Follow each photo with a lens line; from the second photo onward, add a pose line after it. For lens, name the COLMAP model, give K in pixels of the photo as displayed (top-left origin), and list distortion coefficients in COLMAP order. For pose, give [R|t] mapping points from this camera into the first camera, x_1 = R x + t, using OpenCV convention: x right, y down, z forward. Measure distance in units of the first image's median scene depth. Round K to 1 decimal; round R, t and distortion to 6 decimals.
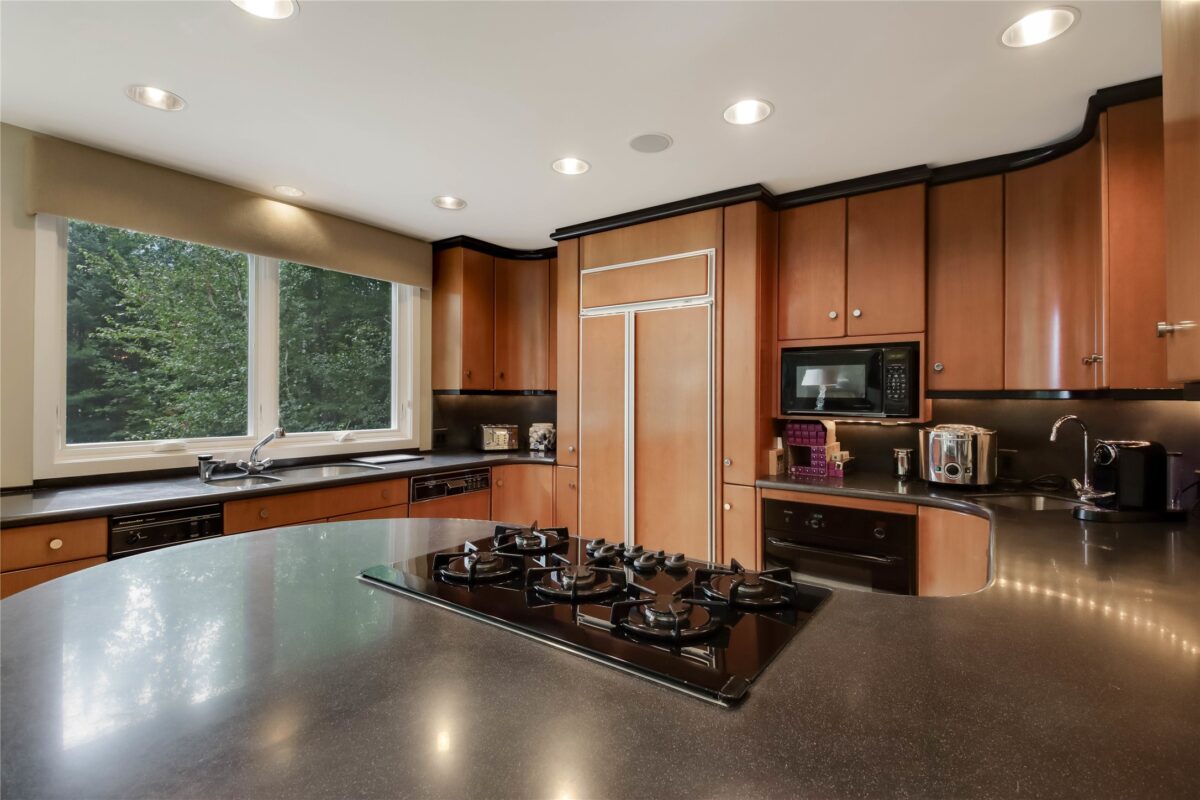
lens RADIAL K [[567.4, 0, 596.0], [0, 567.4, 383.4], [0, 0, 1]] dist [-0.017359, -0.001214]
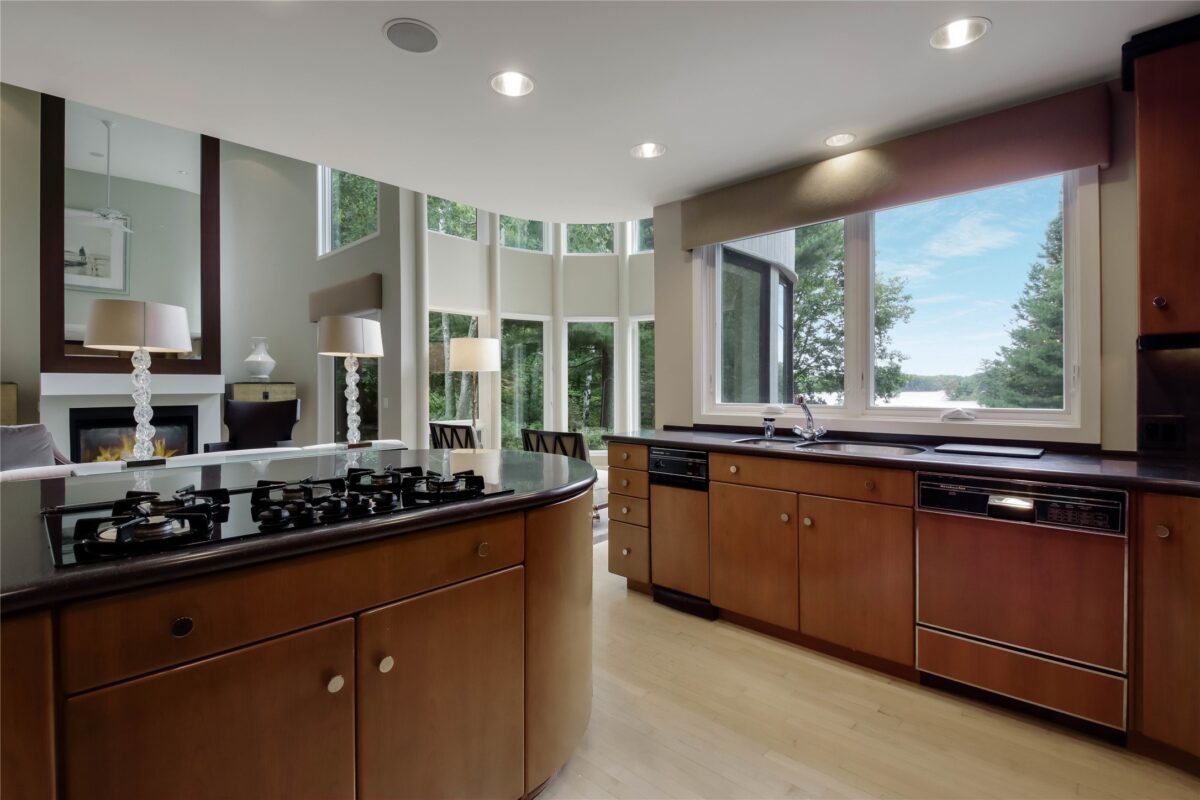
lens RADIAL K [[549.2, 0, 592.9], [0, 549.2, 390.0], [0, 0, 1]] dist [-0.003093, -0.001390]
pose [[-0.157321, -0.001456, -0.987546, 0.416405], [0.022372, 0.999737, -0.005038, 0.063945], [0.987294, -0.022886, -0.157247, 0.750315]]
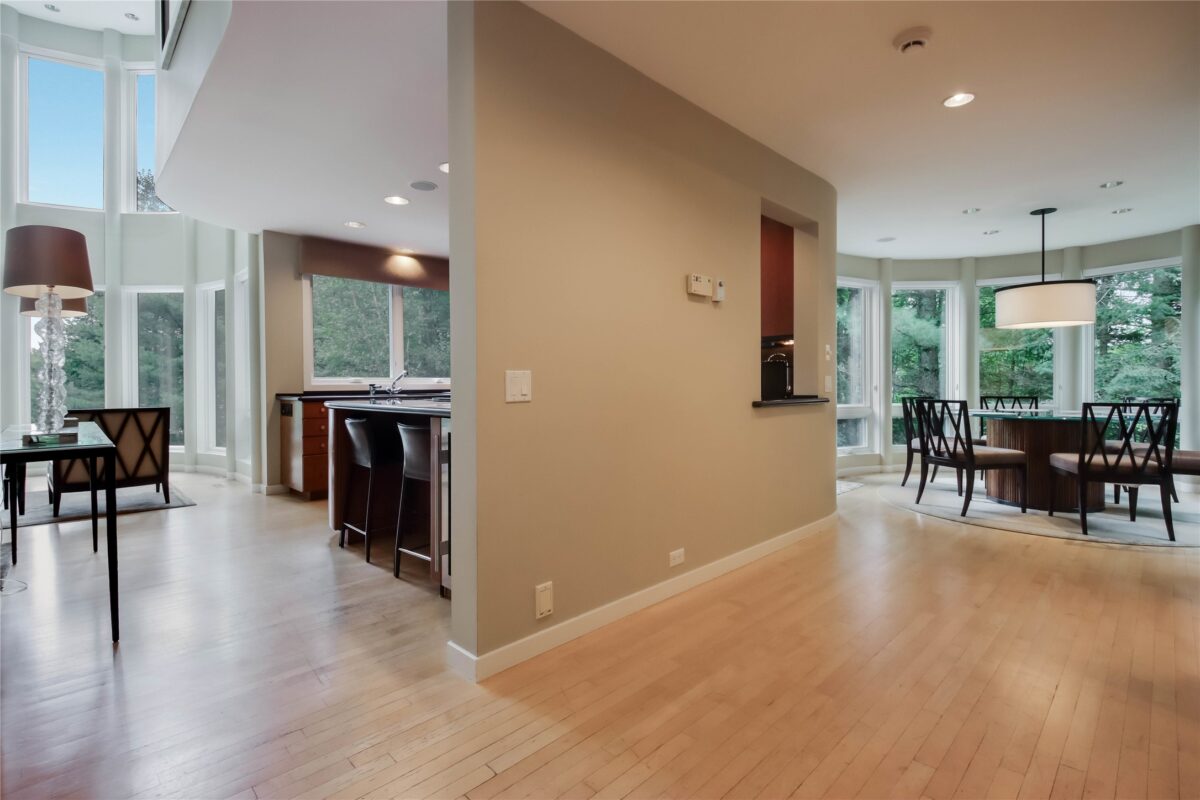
lens RADIAL K [[549.2, 0, 592.9], [0, 549.2, 390.0], [0, 0, 1]] dist [-0.003093, -0.001390]
pose [[0.984317, -0.007999, -0.176227, 0.430468], [0.013693, 0.999422, 0.031119, 0.089161], [0.175876, -0.033044, 0.983858, -0.789076]]
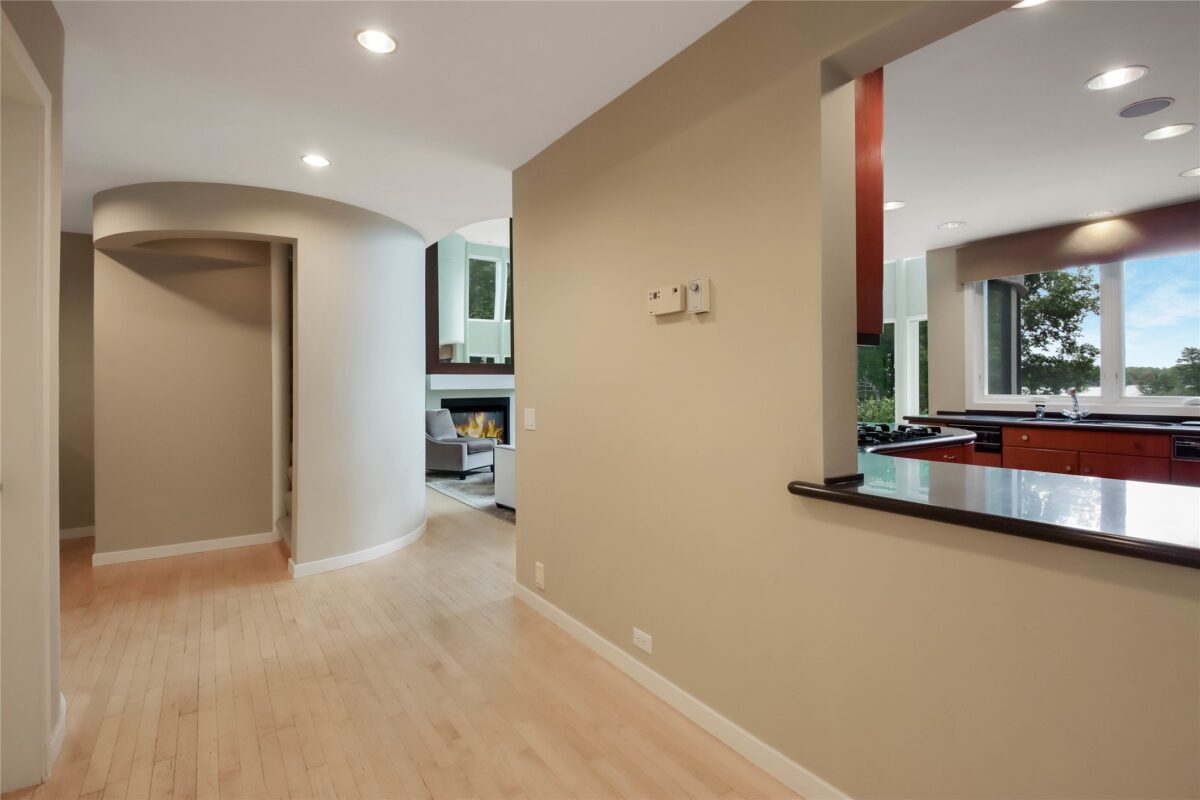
lens RADIAL K [[567.4, 0, 596.0], [0, 567.4, 383.4], [0, 0, 1]] dist [-0.017359, -0.001214]
pose [[-0.345824, -0.003628, -0.938292, 1.147571], [0.021925, 0.999688, -0.011946, 0.053894], [0.938043, -0.024704, -0.345637, 0.329711]]
